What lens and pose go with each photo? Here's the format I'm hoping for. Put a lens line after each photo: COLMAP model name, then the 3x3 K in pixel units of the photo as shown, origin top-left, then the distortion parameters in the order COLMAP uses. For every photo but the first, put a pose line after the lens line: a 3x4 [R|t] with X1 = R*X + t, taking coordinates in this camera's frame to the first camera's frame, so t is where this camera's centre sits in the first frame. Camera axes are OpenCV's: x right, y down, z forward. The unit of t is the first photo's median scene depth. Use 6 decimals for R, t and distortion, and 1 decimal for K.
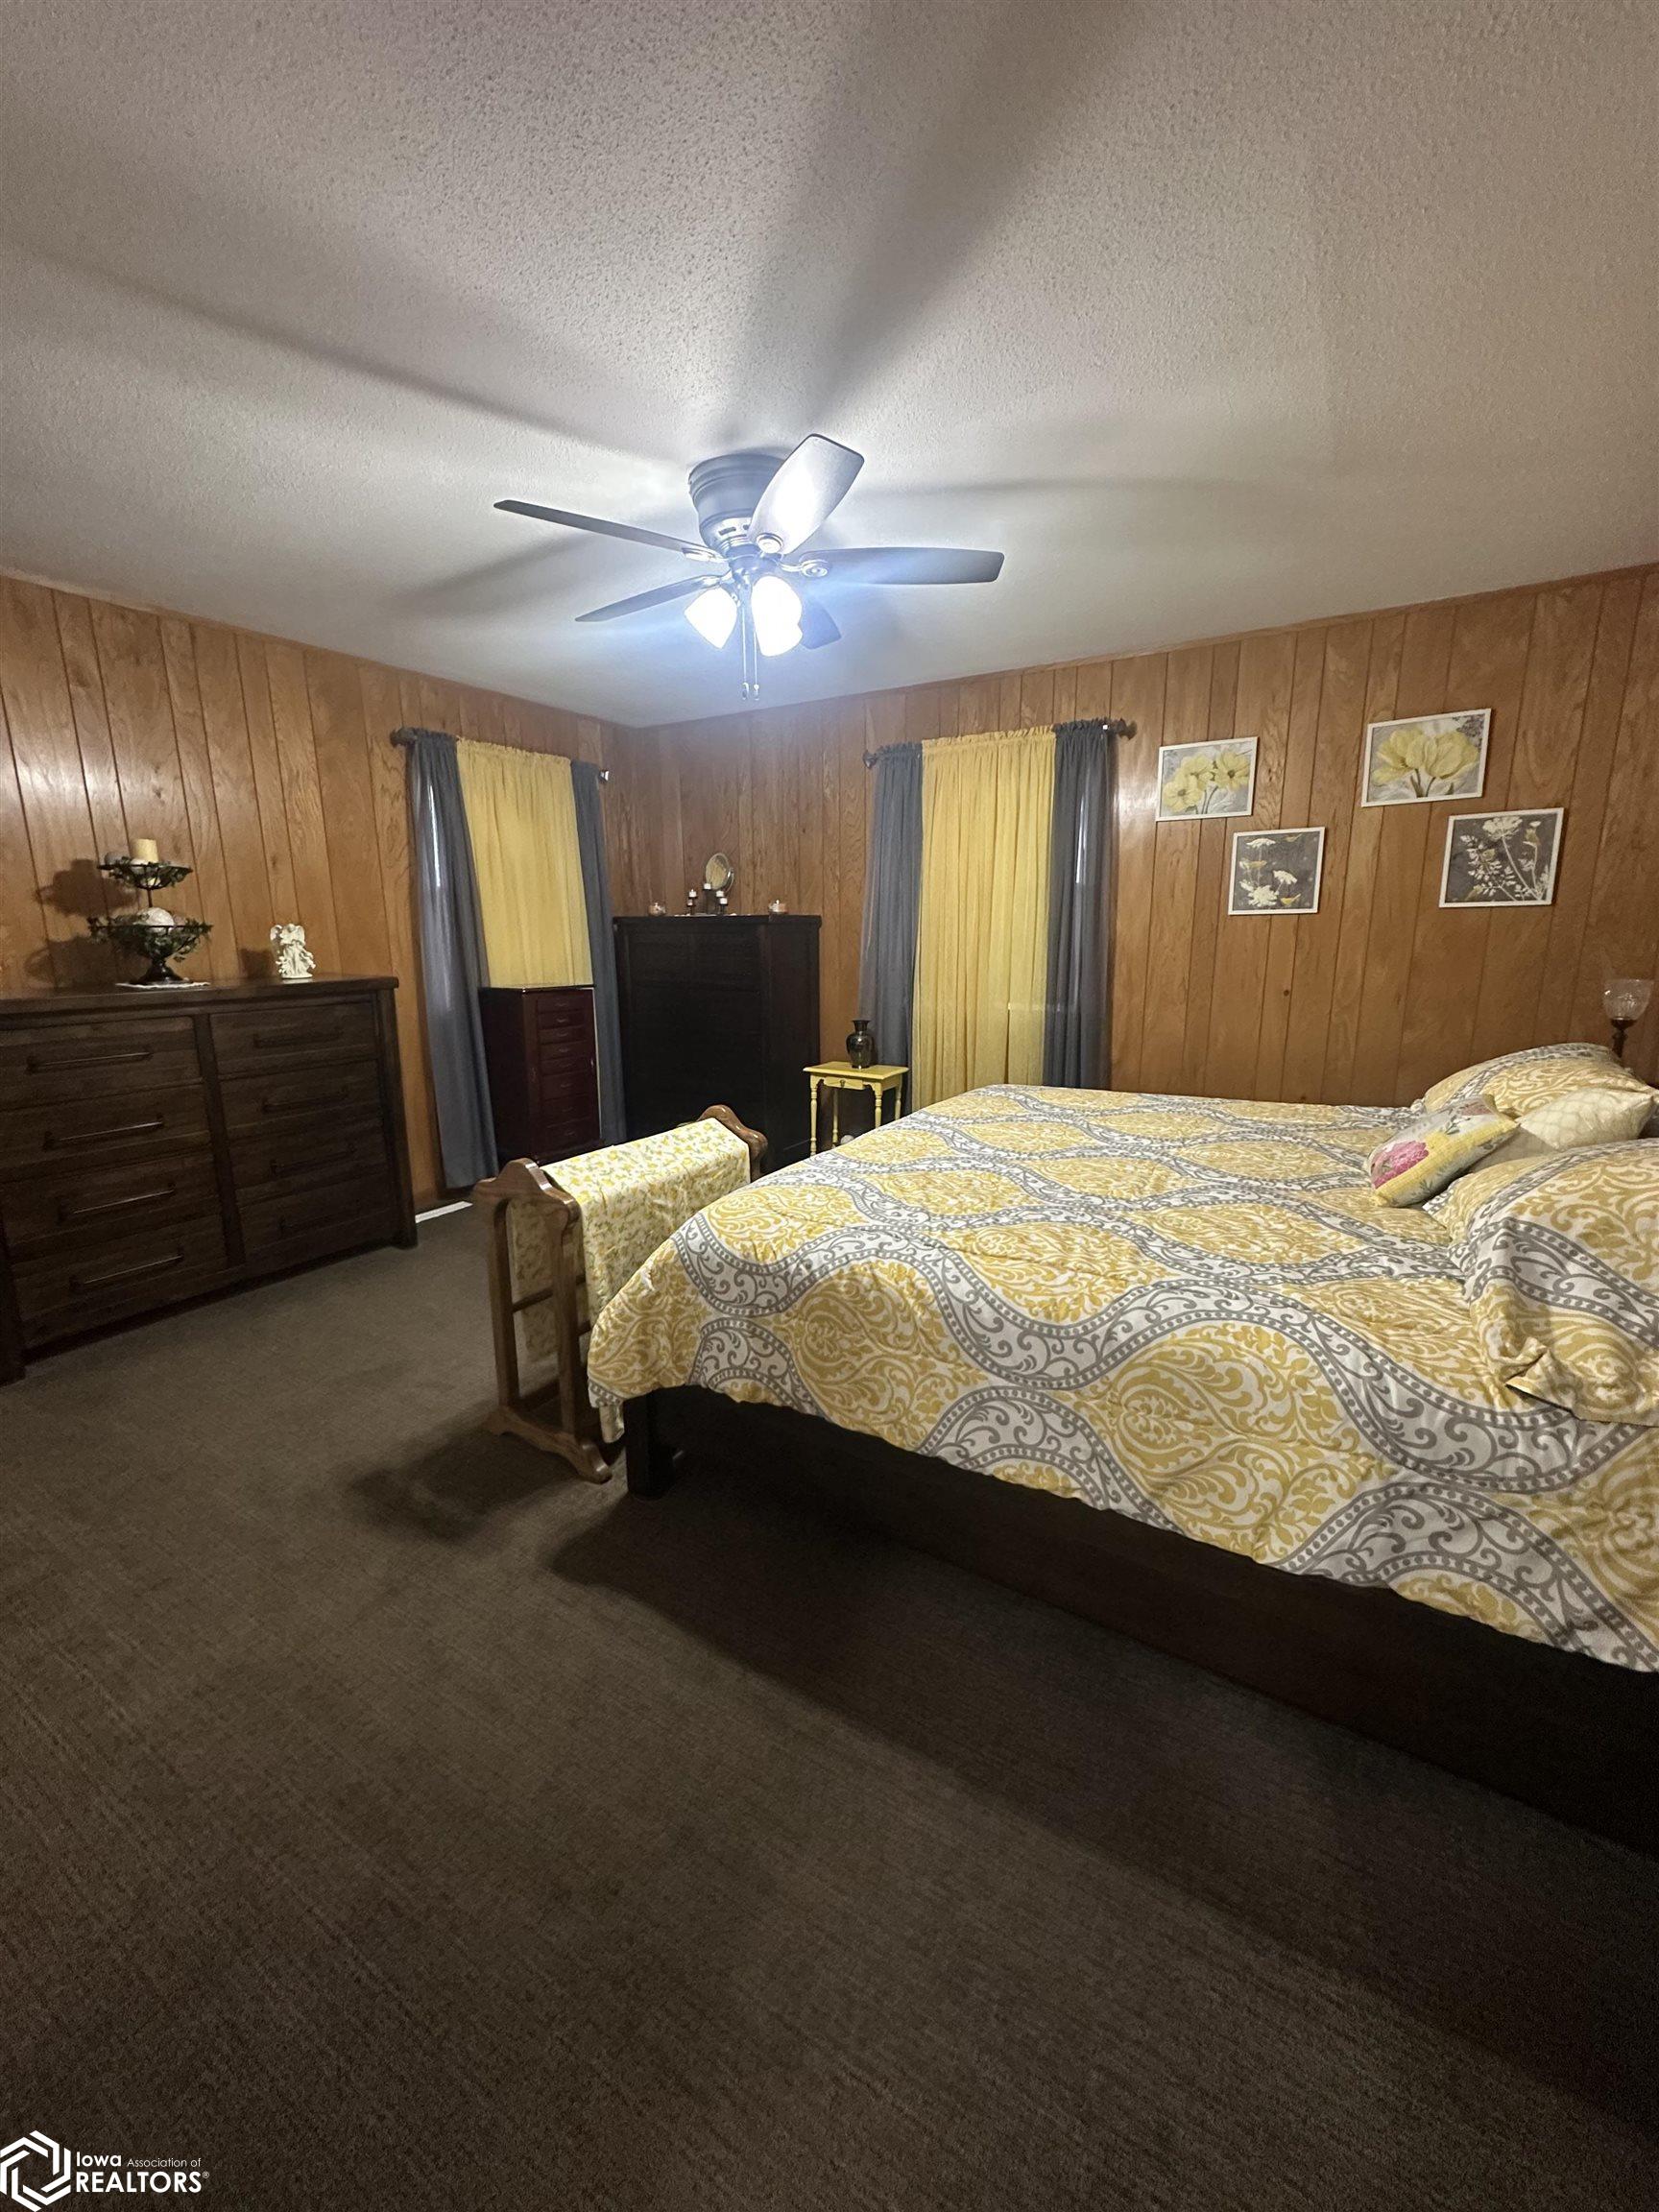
lens RADIAL K [[884.3, 0, 829.5], [0, 884.3, 1106.0], [0, 0, 1]] dist [-0.001416, -0.000097]
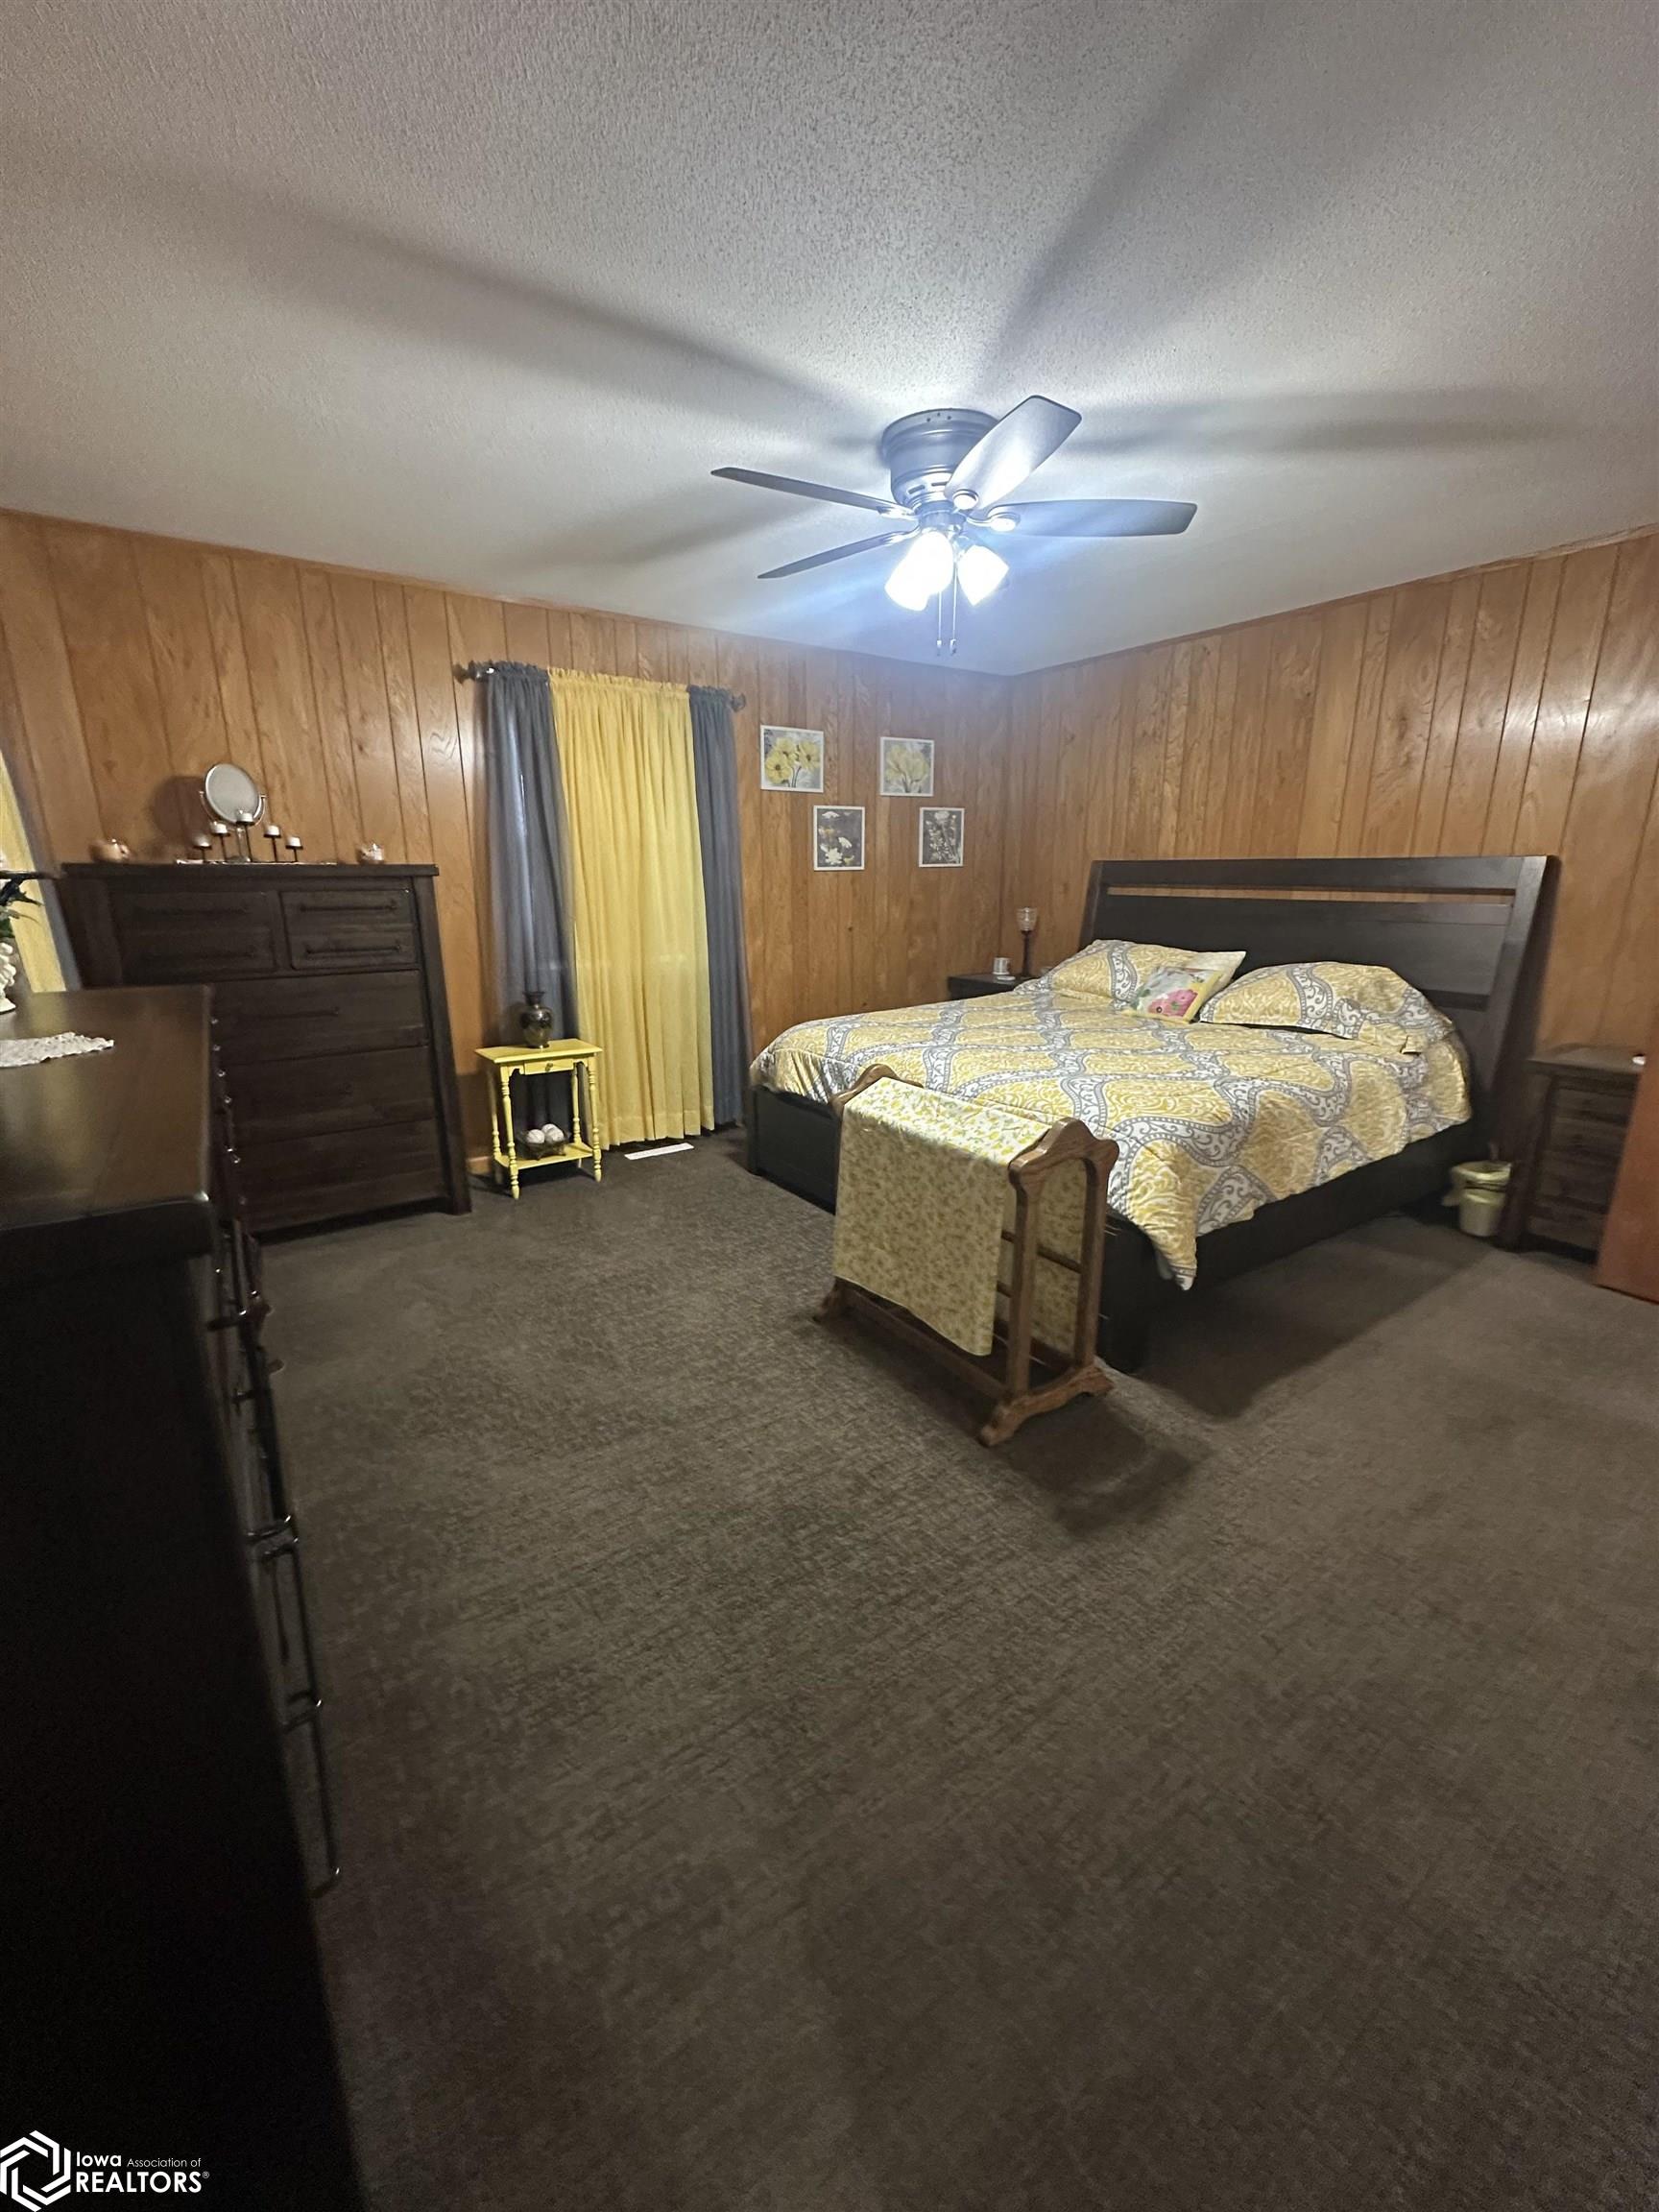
lens RADIAL K [[883.1, 0, 829.5], [0, 883.1, 1106.0], [0, 0, 1]] dist [0.000377, -0.000037]
pose [[0.402002, -0.226475, 0.887188, -0.770839], [0.186202, 0.968903, 0.162962, -0.093281], [-0.896506, 0.099685, 0.431671, 0.478773]]
